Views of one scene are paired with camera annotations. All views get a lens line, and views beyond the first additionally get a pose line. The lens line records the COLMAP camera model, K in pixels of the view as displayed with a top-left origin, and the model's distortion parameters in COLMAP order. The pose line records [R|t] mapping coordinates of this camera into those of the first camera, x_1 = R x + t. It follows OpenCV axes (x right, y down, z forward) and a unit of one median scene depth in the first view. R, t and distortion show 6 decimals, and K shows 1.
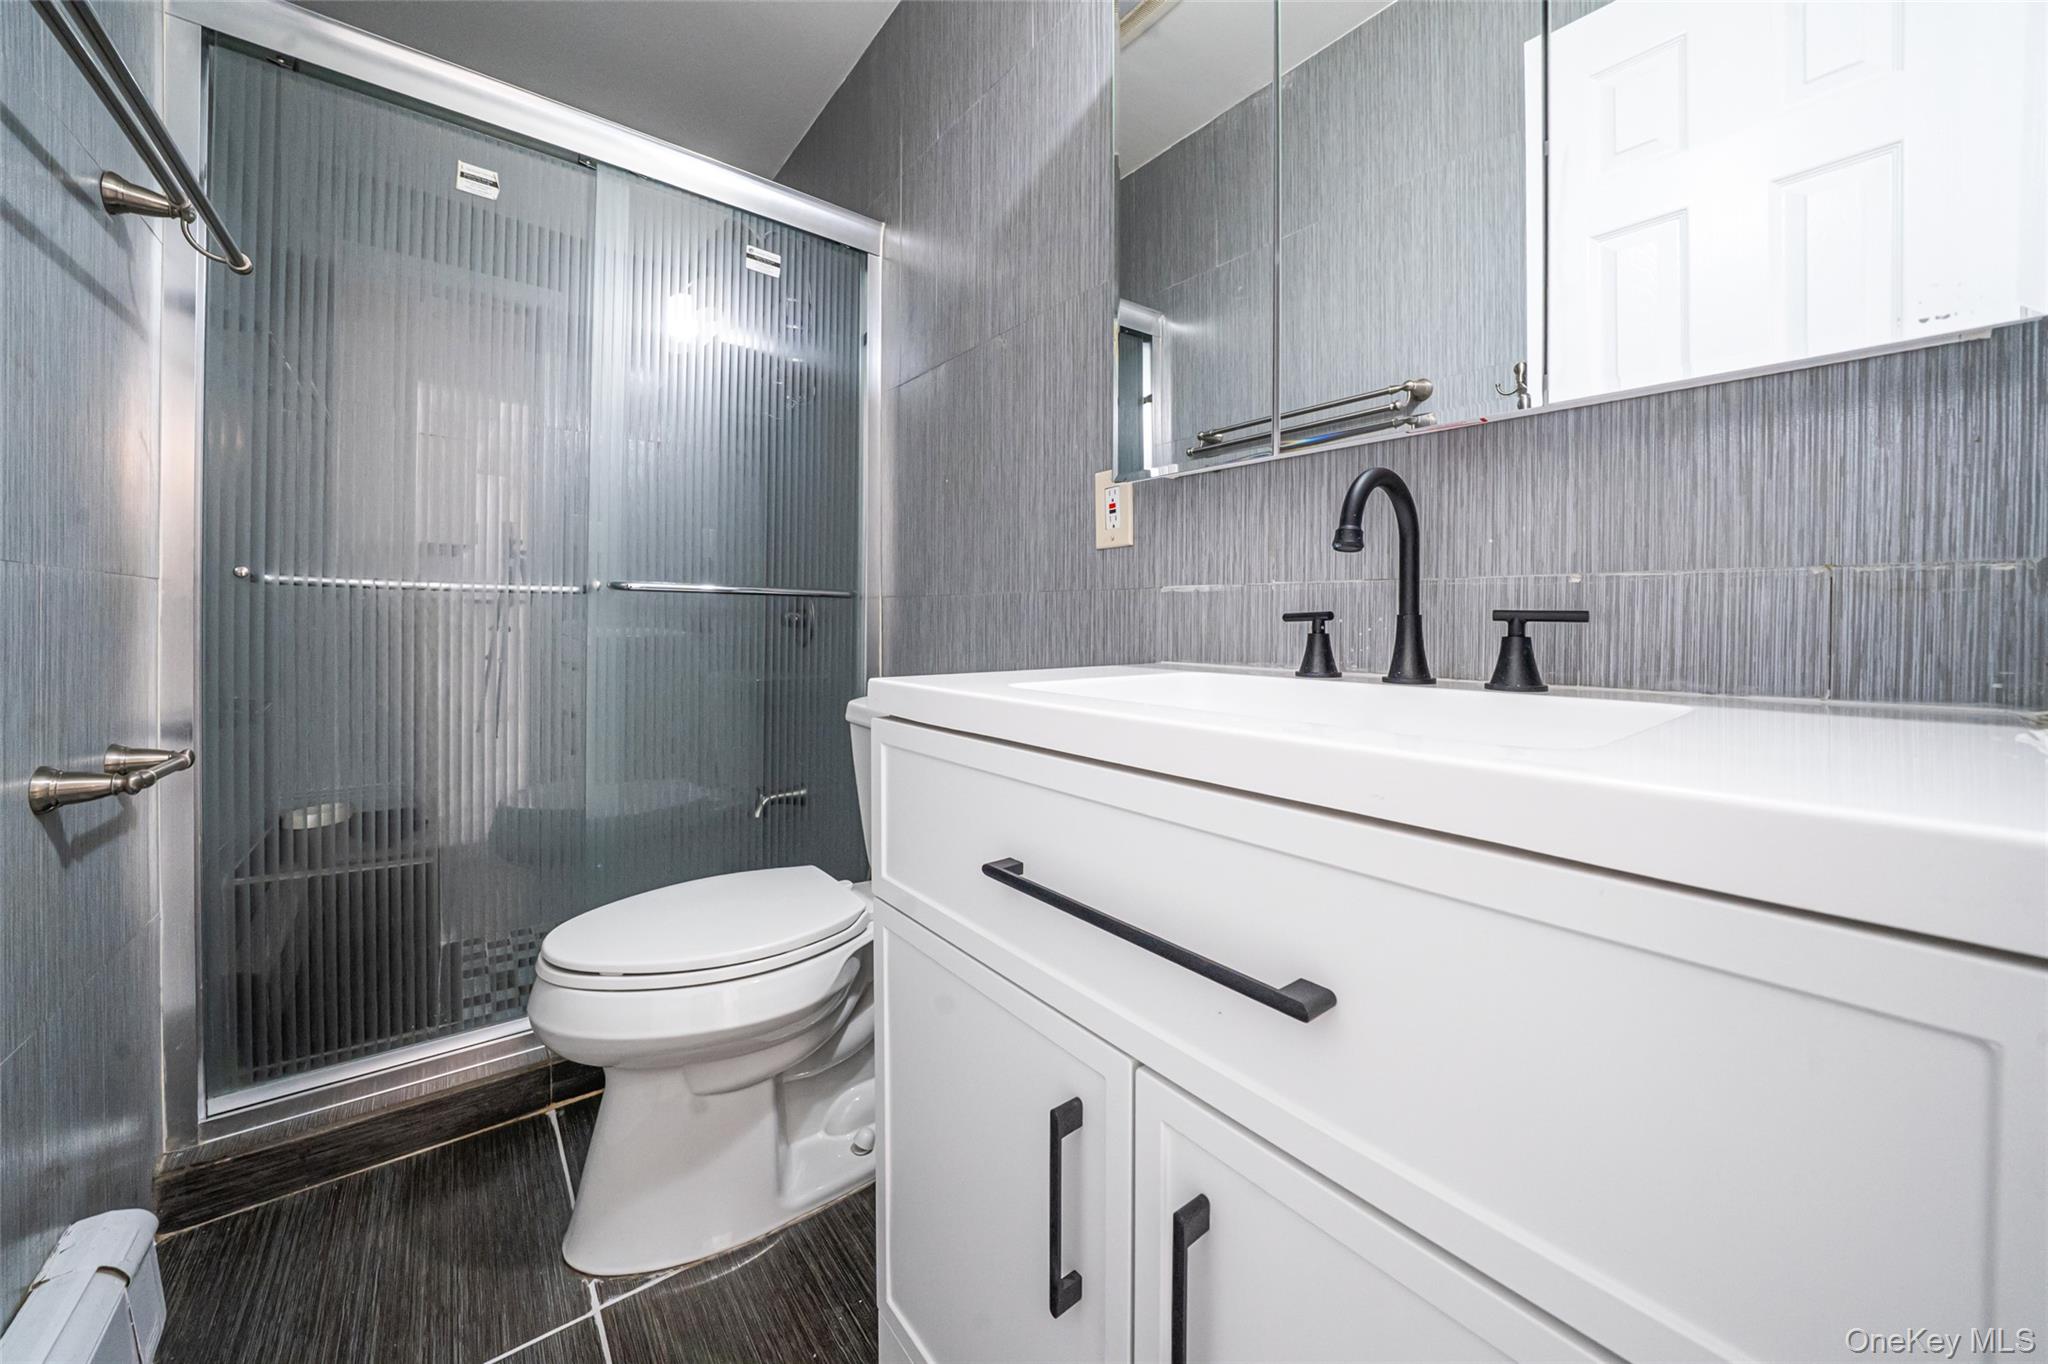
lens RADIAL K [[723.4, 0, 1012.7], [0, 723.4, 617.8], [0, 0, 1]] dist [-0.024526, 0.002726]
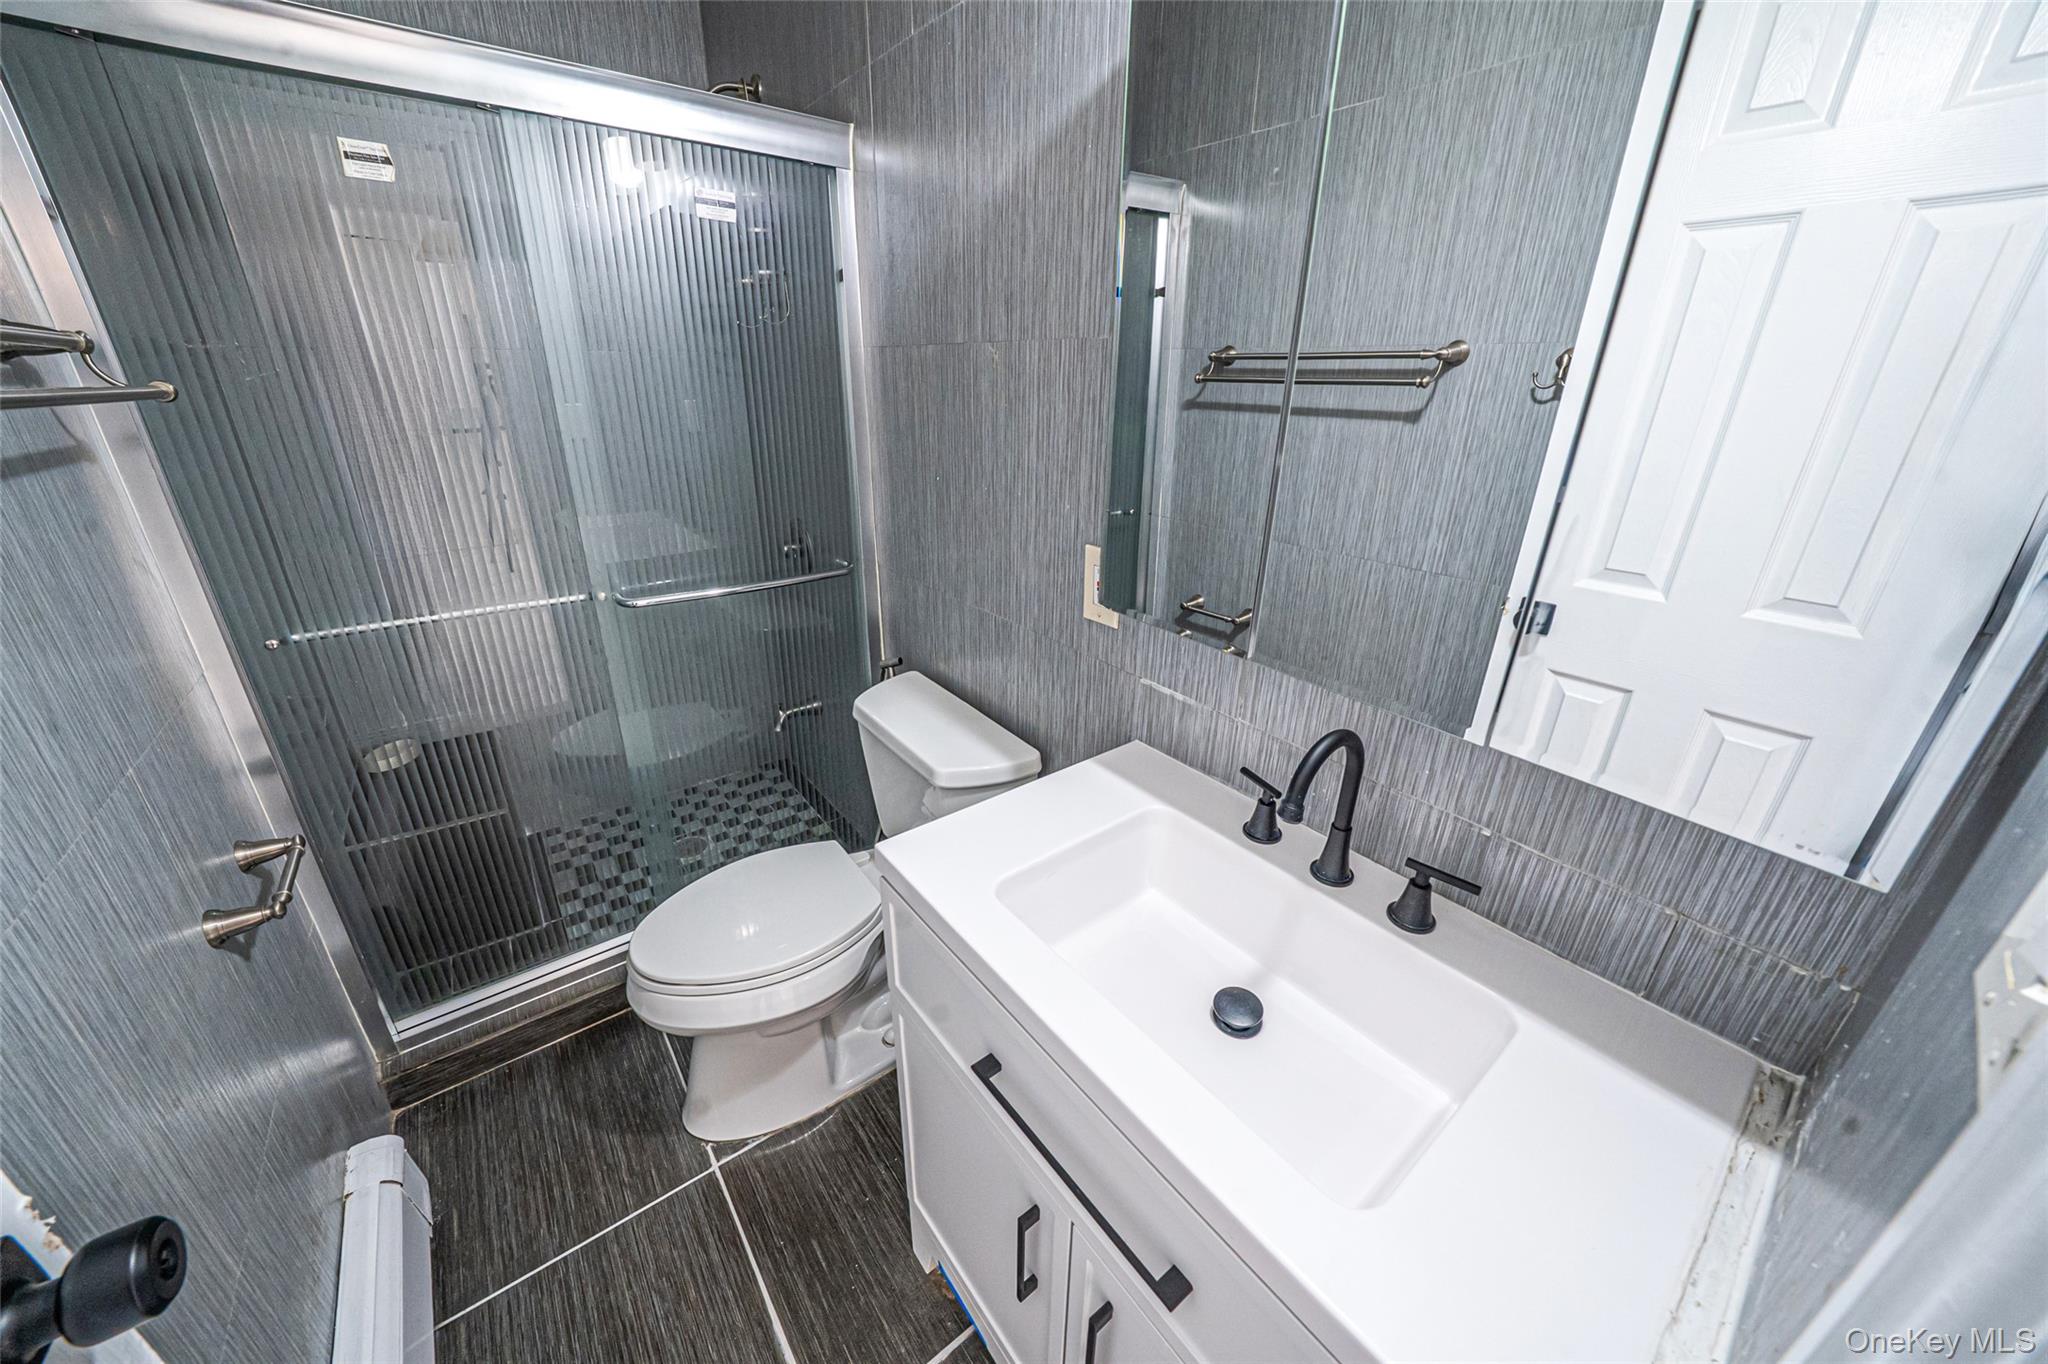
lens RADIAL K [[711.7, 0, 1009.7], [0, 711.7, 675.2], [0, 0, 1]] dist [-0.019068, 0.000050]
pose [[0.999968, 0.006172, -0.005131, 0.017063], [-0.003836, 0.929066, 0.369894, -0.430135], [0.007050, -0.369862, 0.929060, 0.022701]]
